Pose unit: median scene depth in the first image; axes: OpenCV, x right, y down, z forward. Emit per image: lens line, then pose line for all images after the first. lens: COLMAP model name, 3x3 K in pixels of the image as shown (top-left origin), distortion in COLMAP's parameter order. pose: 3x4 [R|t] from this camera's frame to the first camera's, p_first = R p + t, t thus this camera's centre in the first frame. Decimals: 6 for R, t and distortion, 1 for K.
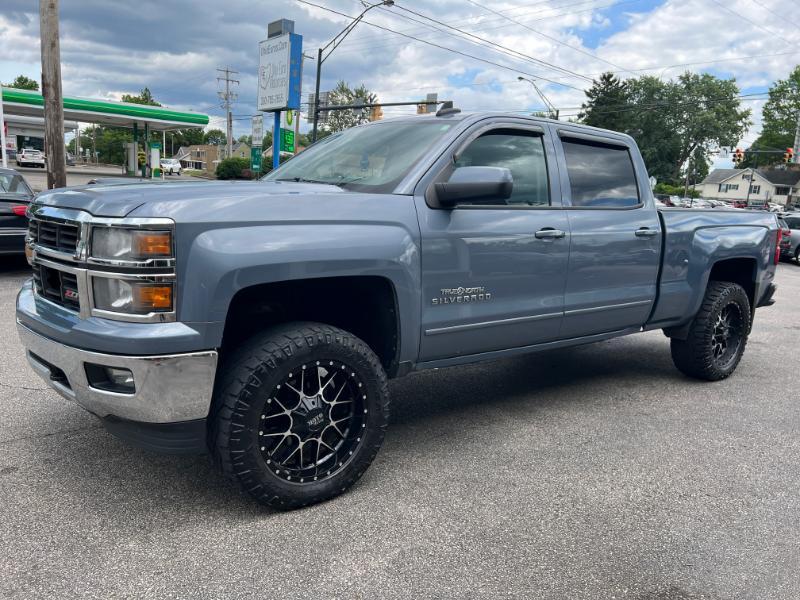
lens RADIAL K [[606.6, 0, 395.6], [0, 606.6, 294.4], [0, 0, 1]] dist [0.046054, -0.053417]
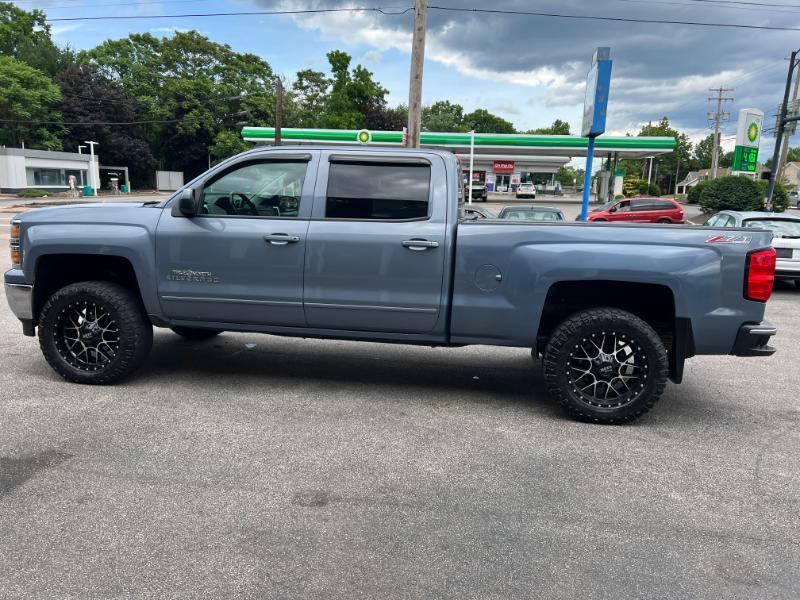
lens RADIAL K [[606.6, 0, 406.4], [0, 606.6, 300.5], [0, 0, 1]] dist [0.046054, -0.053417]
pose [[0.705953, 0.090086, -0.702506, 0.090064], [-0.113206, 0.993478, 0.013637, -0.001180], [0.699153, 0.069901, 0.711547, 0.019430]]
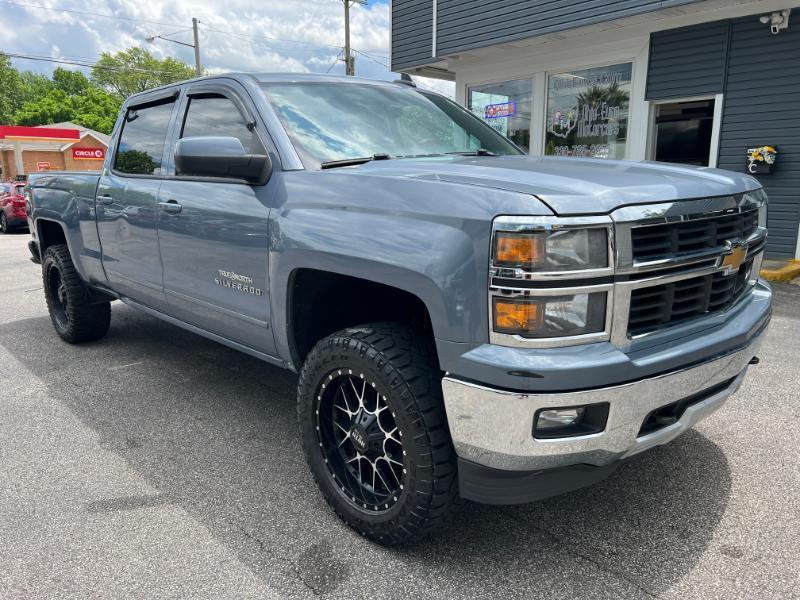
lens RADIAL K [[606.6, 0, 397.5], [0, 606.6, 301.7], [0, 0, 1]] dist [0.046054, -0.053417]
pose [[0.087150, 0.172114, -0.981214, 0.094506], [-0.135565, 0.977848, 0.159483, -0.011163], [0.986928, 0.119120, 0.108552, 0.093835]]
